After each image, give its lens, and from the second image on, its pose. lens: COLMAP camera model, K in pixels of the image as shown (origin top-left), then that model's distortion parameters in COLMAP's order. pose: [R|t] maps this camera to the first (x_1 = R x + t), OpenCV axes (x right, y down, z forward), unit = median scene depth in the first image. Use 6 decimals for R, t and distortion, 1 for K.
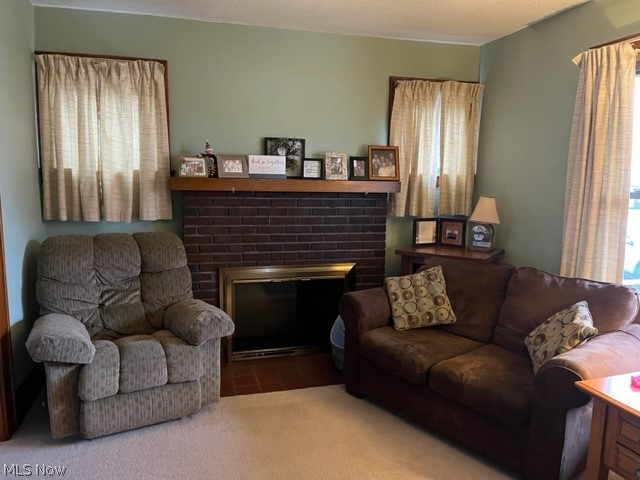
lens RADIAL K [[484.4, 0, 319.8], [0, 484.4, 243.9], [0, 0, 1]] dist [0.048551, -0.059783]
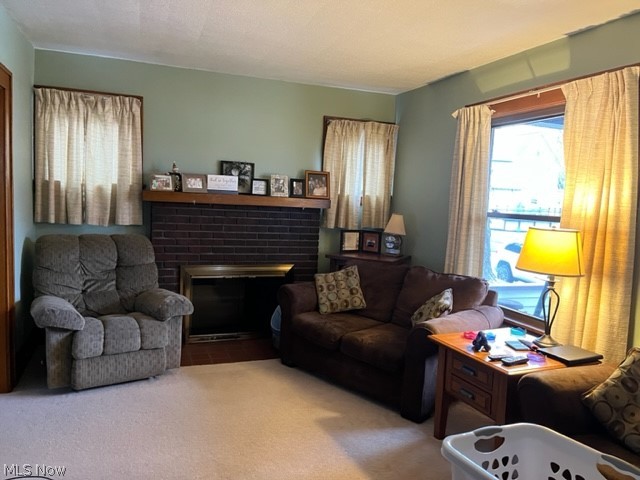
lens RADIAL K [[484.4, 0, 315.7], [0, 484.4, 244.3], [0, 0, 1]] dist [0.048551, -0.059783]
pose [[0.995940, 0.022530, 0.087155, 0.025096], [-0.019333, 0.999115, -0.037360, 0.037556], [-0.087919, 0.035523, 0.995494, -0.264467]]
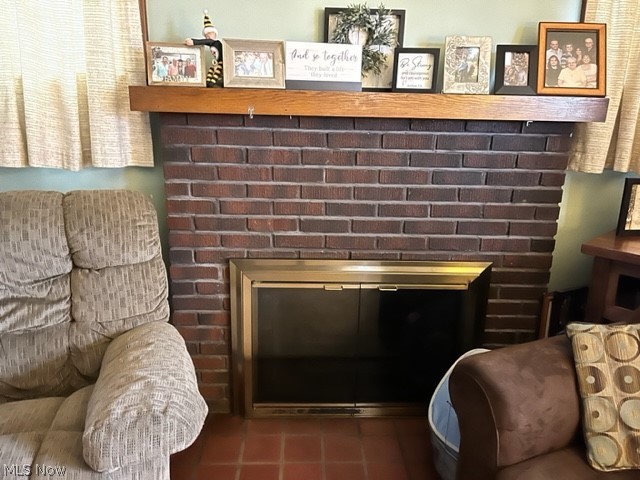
lens RADIAL K [[484.4, 0, 317.7], [0, 484.4, 240.6], [0, 0, 1]] dist [0.048551, -0.059783]
pose [[0.970495, 0.067127, -0.231587, 0.015882], [-0.038709, 0.991383, 0.125146, -0.046063], [0.237992, -0.112489, 0.964731, 0.527610]]
